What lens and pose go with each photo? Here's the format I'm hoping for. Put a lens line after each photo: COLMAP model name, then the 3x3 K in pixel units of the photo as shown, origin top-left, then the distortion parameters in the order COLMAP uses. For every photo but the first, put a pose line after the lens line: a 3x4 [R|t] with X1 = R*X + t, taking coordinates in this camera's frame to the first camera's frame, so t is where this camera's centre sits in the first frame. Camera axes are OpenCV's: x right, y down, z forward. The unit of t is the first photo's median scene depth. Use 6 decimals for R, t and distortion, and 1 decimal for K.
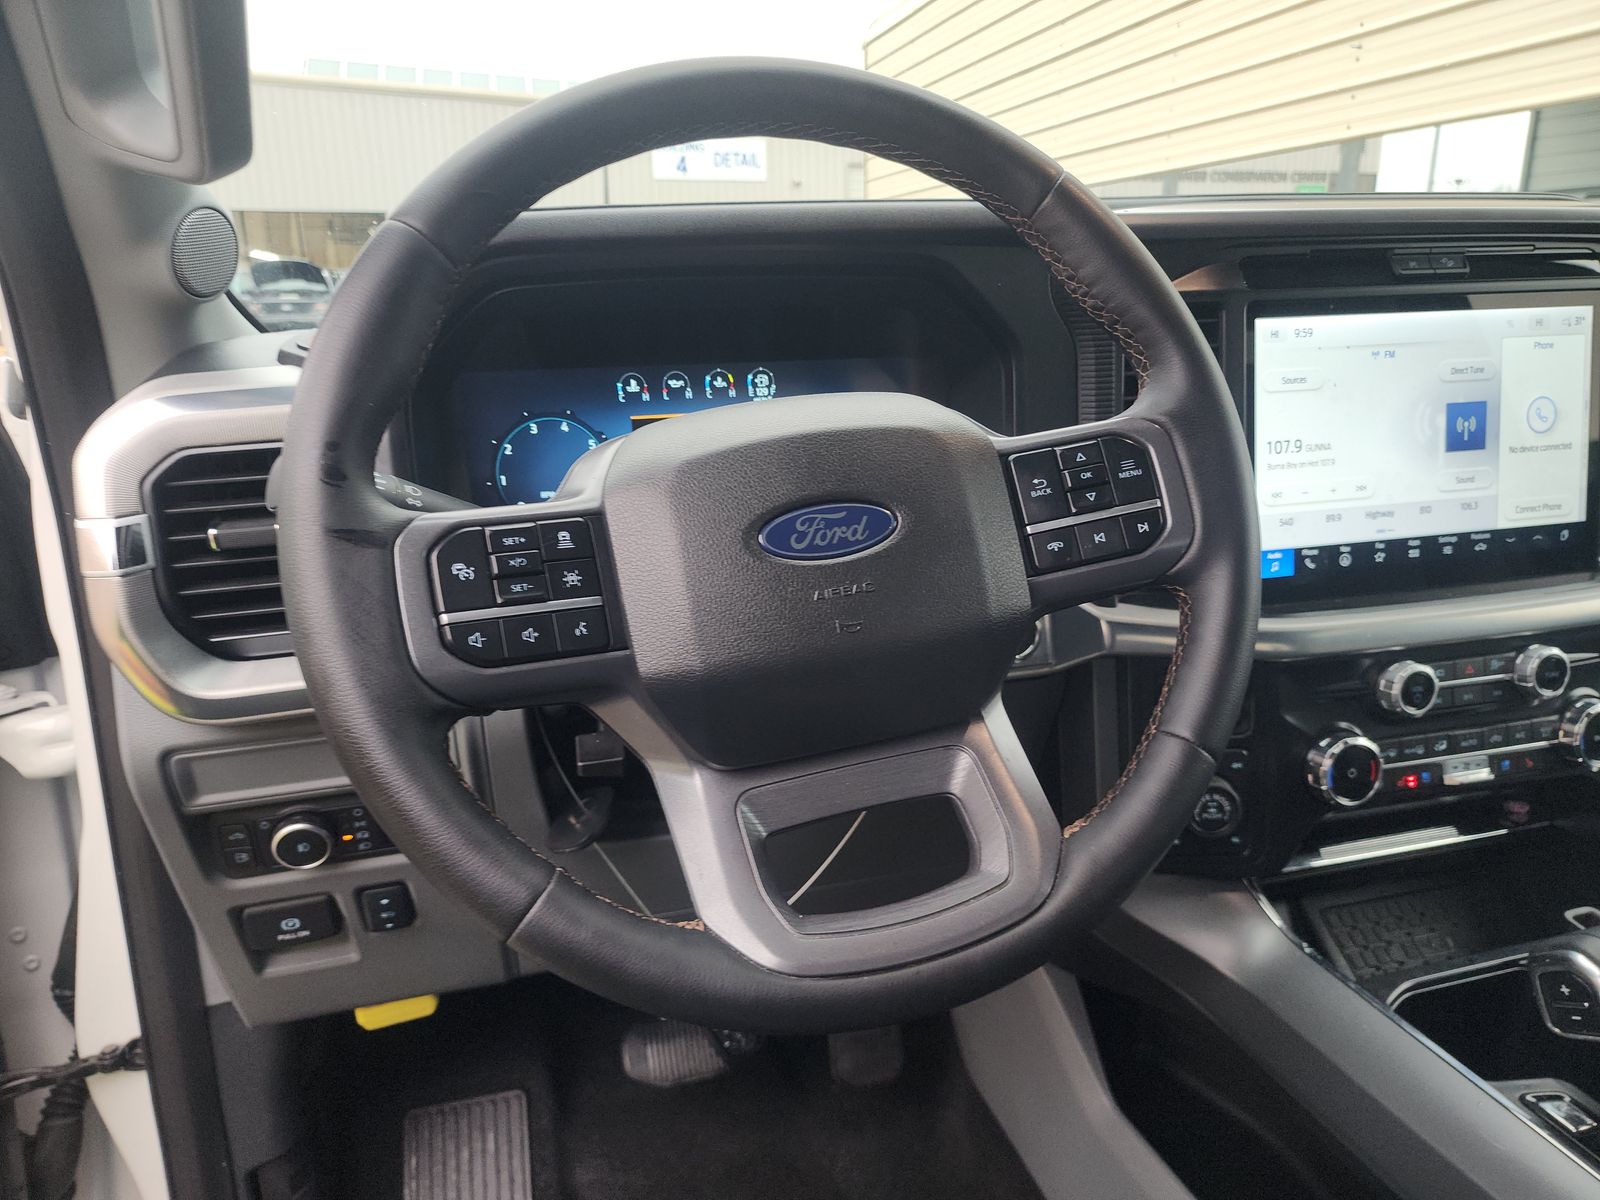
lens RADIAL K [[1093.7, 0, 794.4], [0, 1093.7, 612.0], [0, 0, 1]] dist [0.041727, -0.039562]
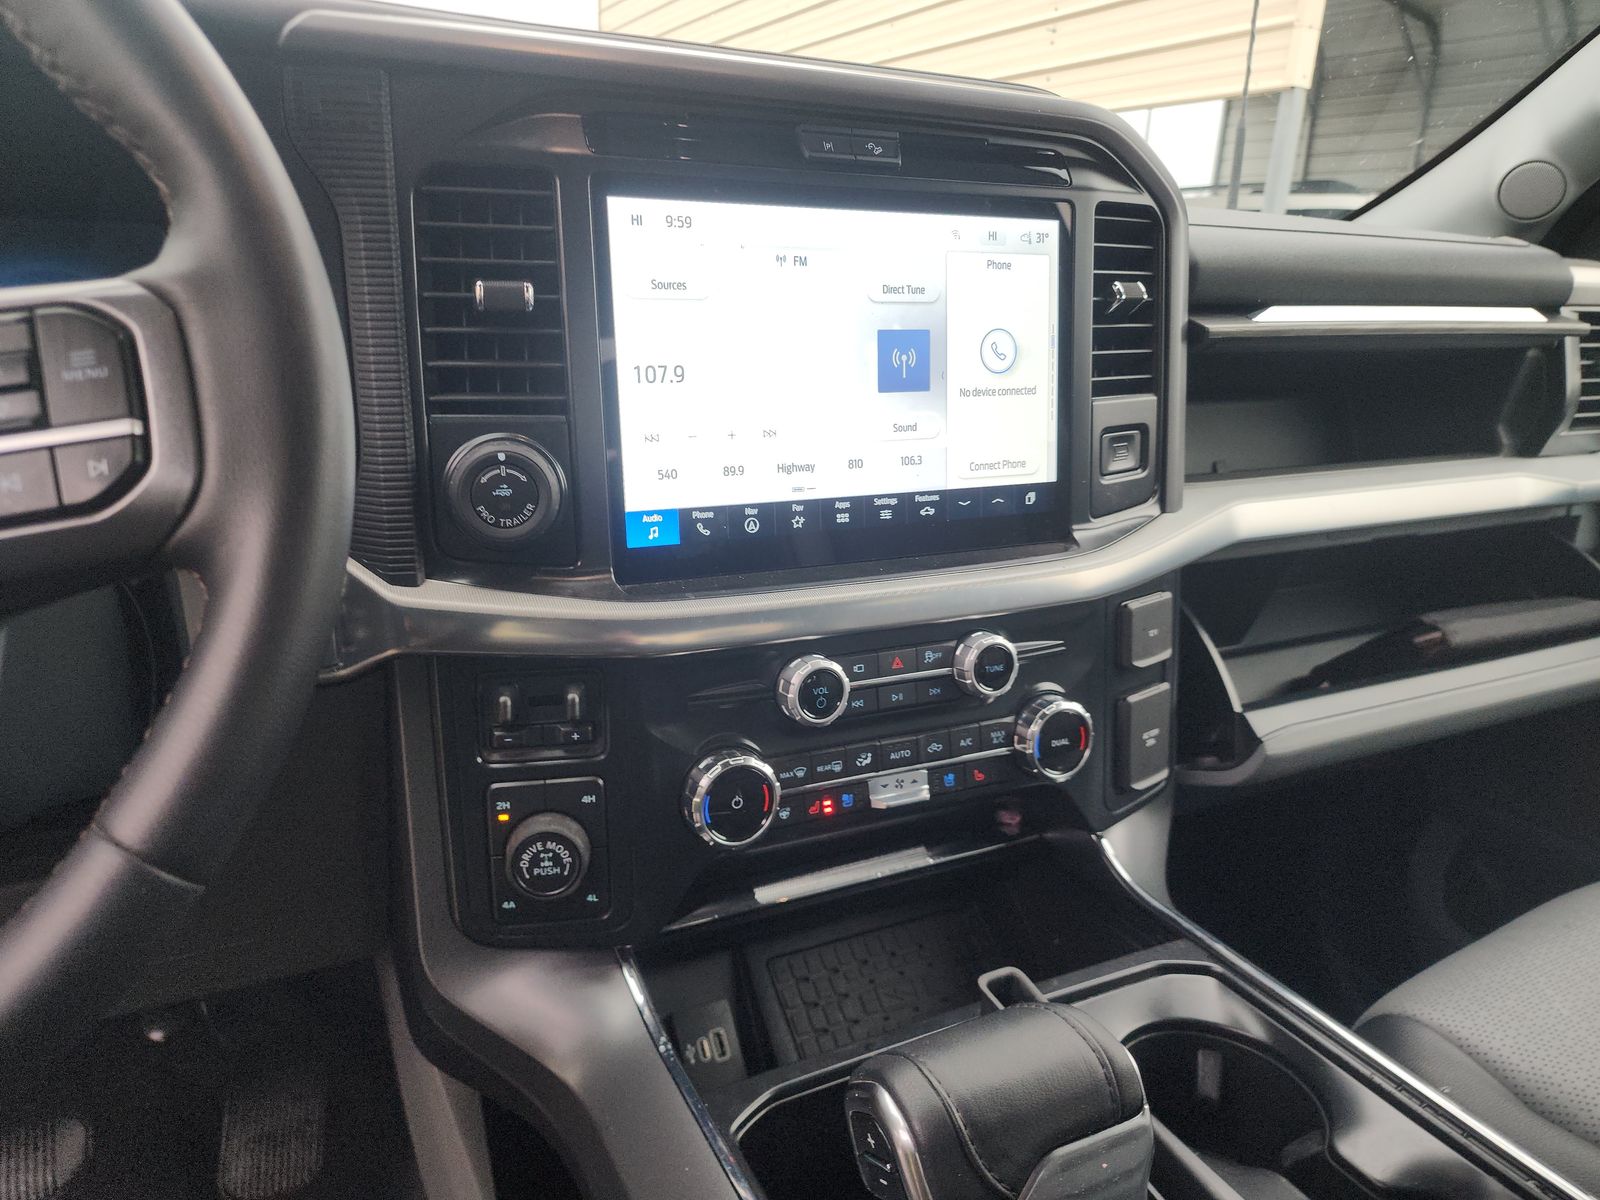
lens RADIAL K [[1093.7, 0, 790.5], [0, 1093.7, 595.8], [0, 0, 1]] dist [0.041727, -0.039562]
pose [[0.979649, -0.003305, 0.200689, 0.371430], [0.000728, 0.999916, 0.012915, -0.007384], [-0.200715, -0.012506, 0.979570, 0.237453]]
